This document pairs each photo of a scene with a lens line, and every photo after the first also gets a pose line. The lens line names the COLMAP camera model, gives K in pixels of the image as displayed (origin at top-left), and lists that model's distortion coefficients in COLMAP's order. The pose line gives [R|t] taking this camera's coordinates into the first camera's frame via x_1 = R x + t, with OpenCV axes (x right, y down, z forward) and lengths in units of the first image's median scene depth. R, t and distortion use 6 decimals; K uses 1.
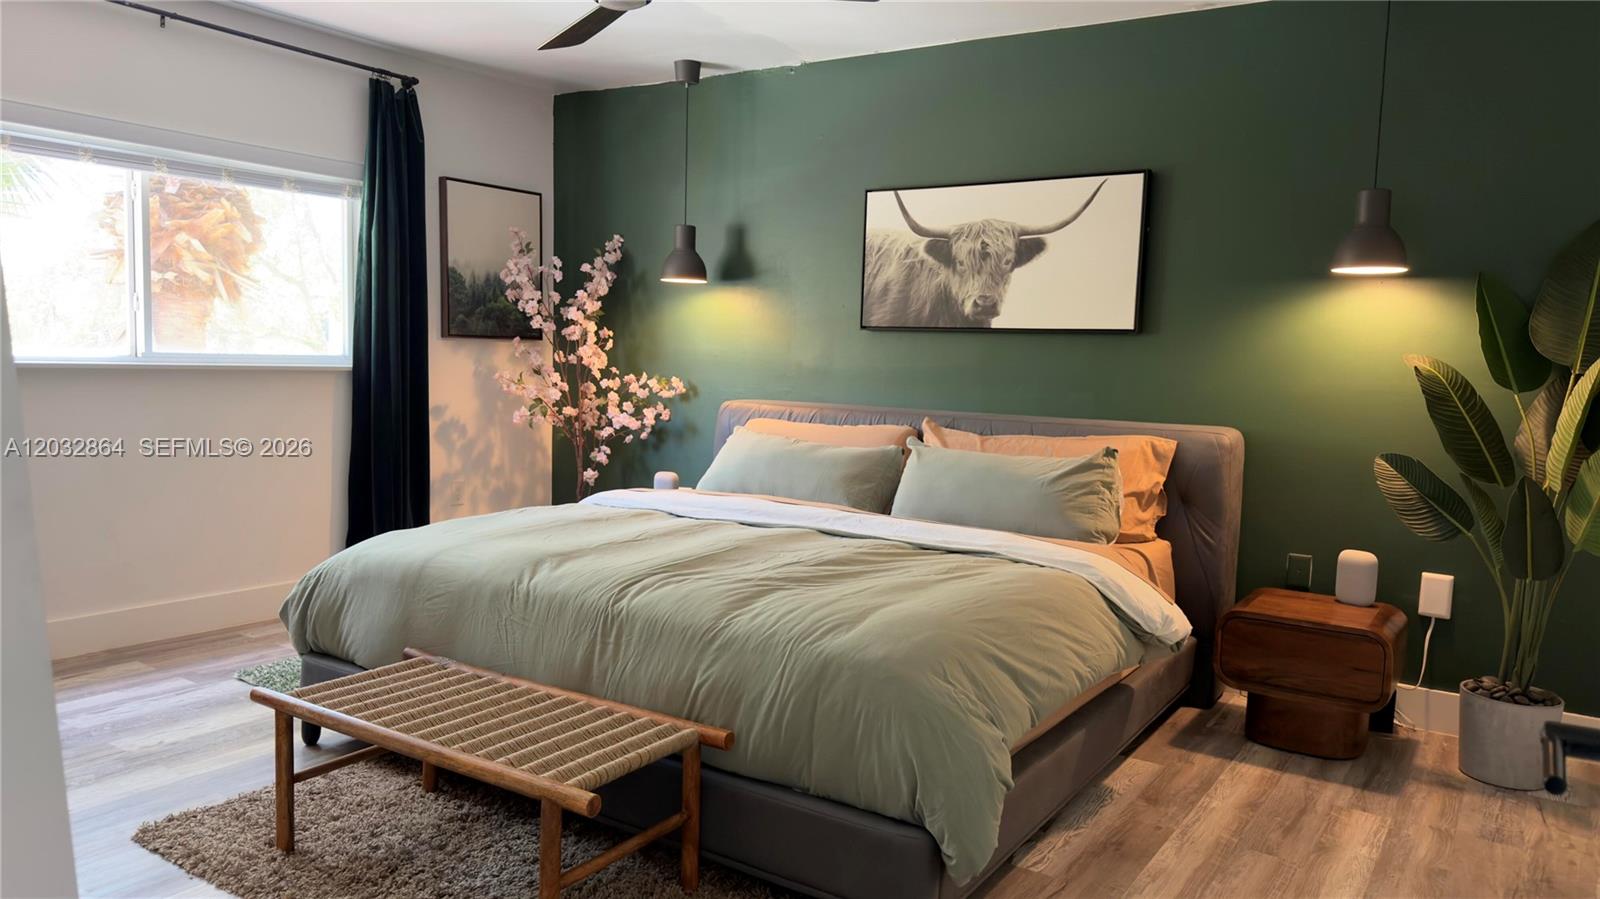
lens RADIAL K [[1117.7, 0, 803.0], [0, 1117.7, 458.8], [0, 0, 1]] dist [0.100412, -0.149942]
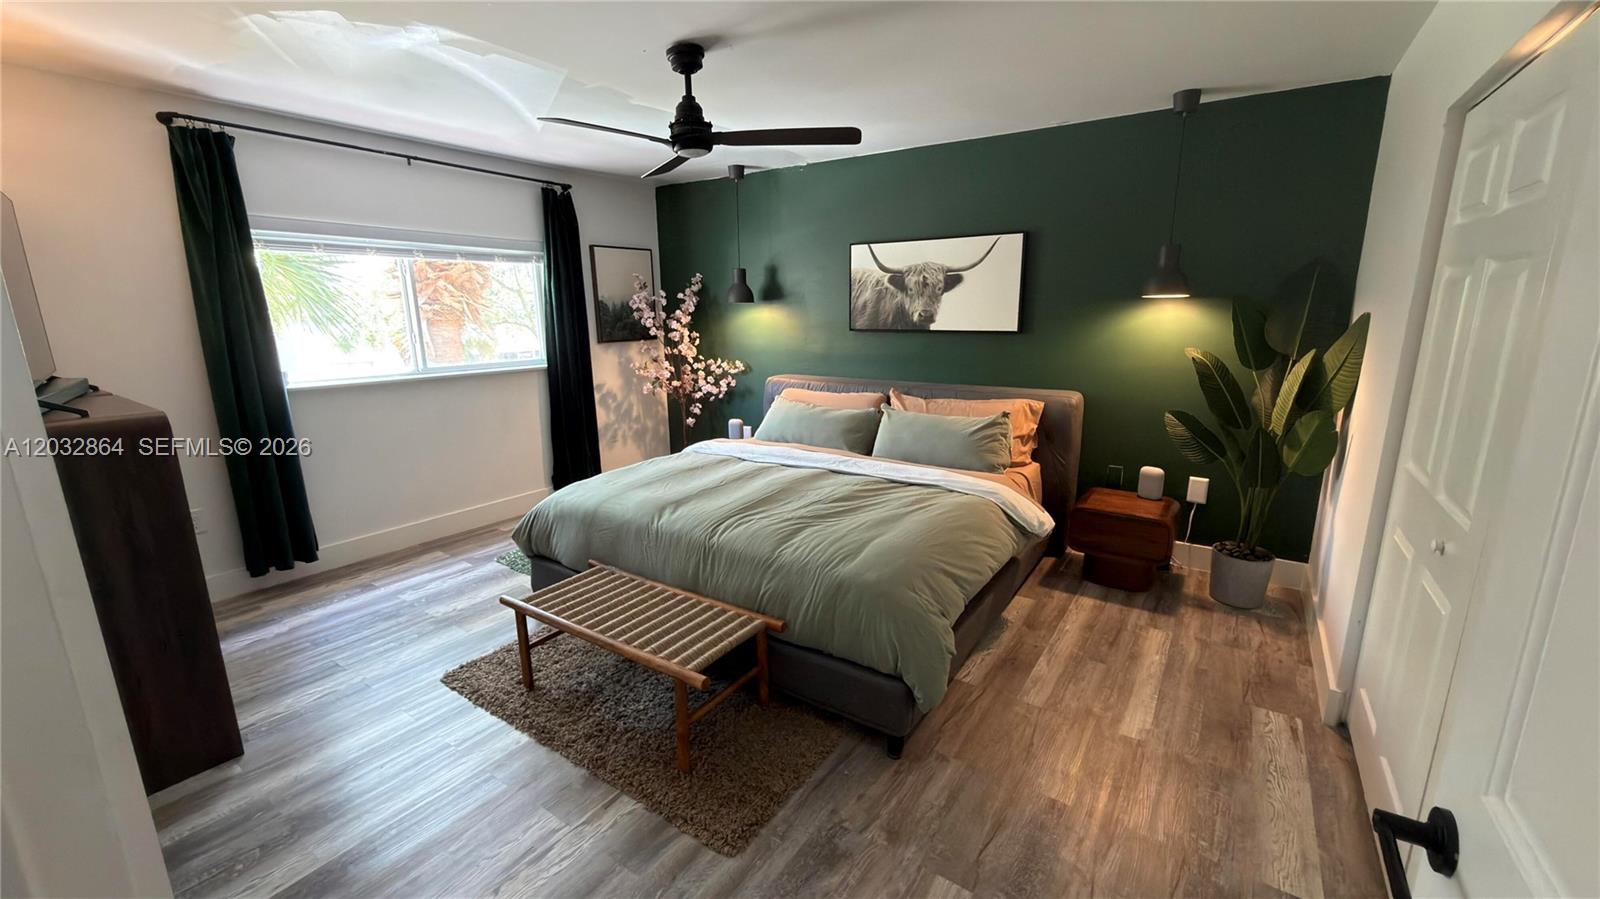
lens RADIAL K [[642.2, 0, 804.9], [0, 642.2, 451.6], [0, 0, 1]] dist [-0.000920, -0.000246]
pose [[0.999176, -0.036821, -0.017085, -0.004488], [0.038715, 0.990958, 0.128467, -0.067537], [0.012200, -0.129023, 0.991567, 0.049009]]
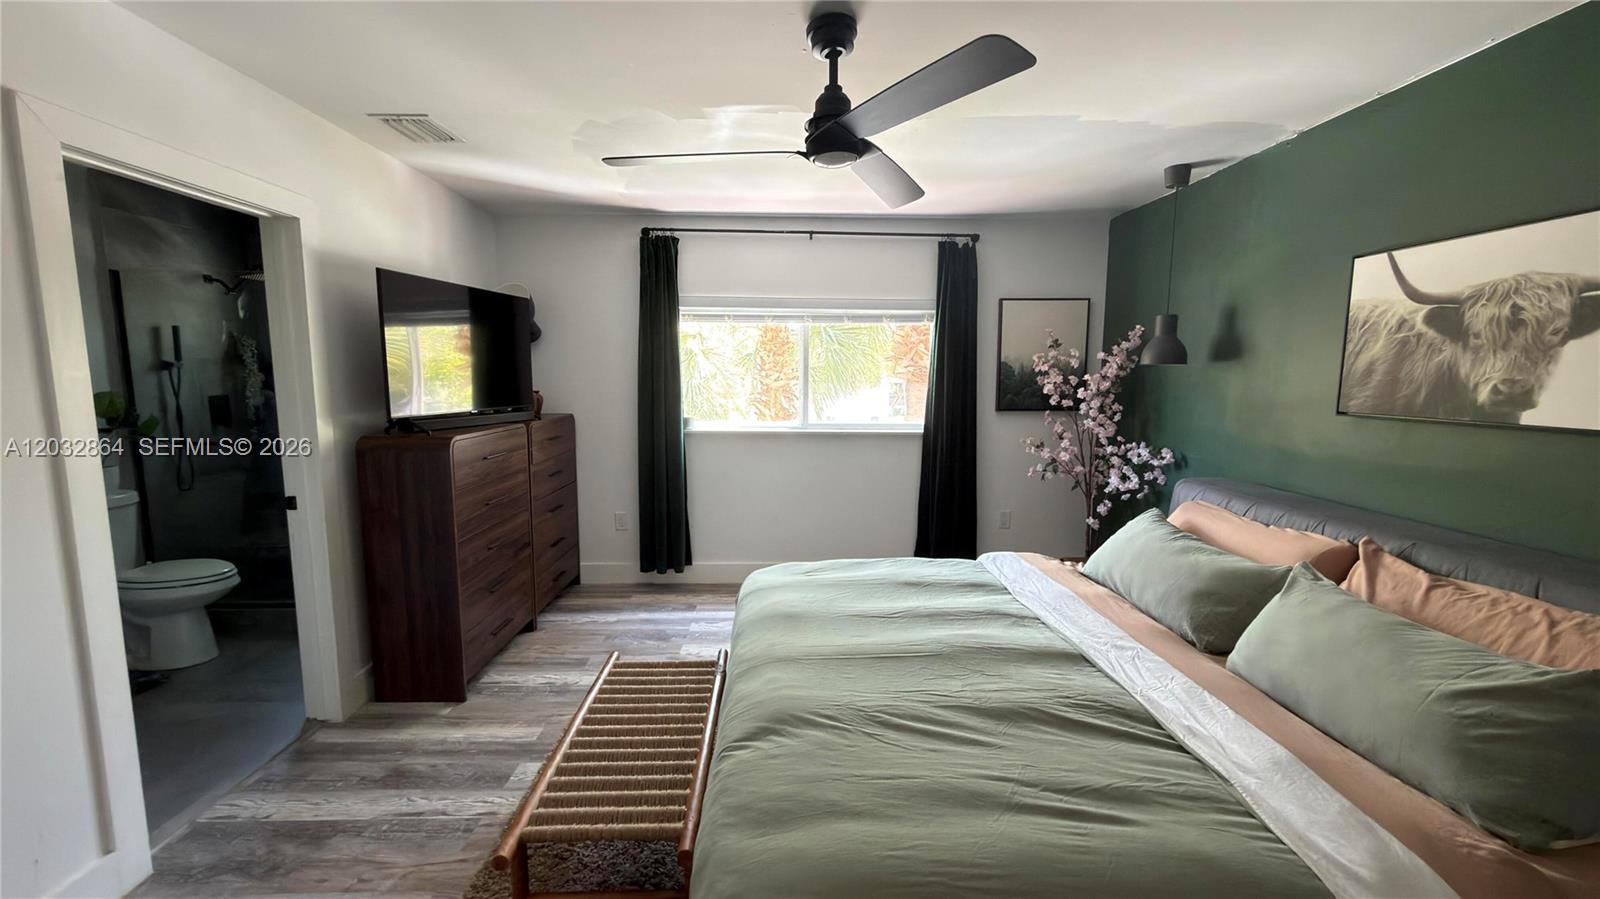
lens RADIAL K [[642.2, 0, 804.9], [0, 642.2, 451.6], [0, 0, 1]] dist [-0.000920, -0.000246]
pose [[0.575497, 0.070604, -0.814750, 0.237246], [-0.062226, 0.997159, 0.042458, -0.087173], [0.815433, 0.026265, 0.578256, 0.388326]]
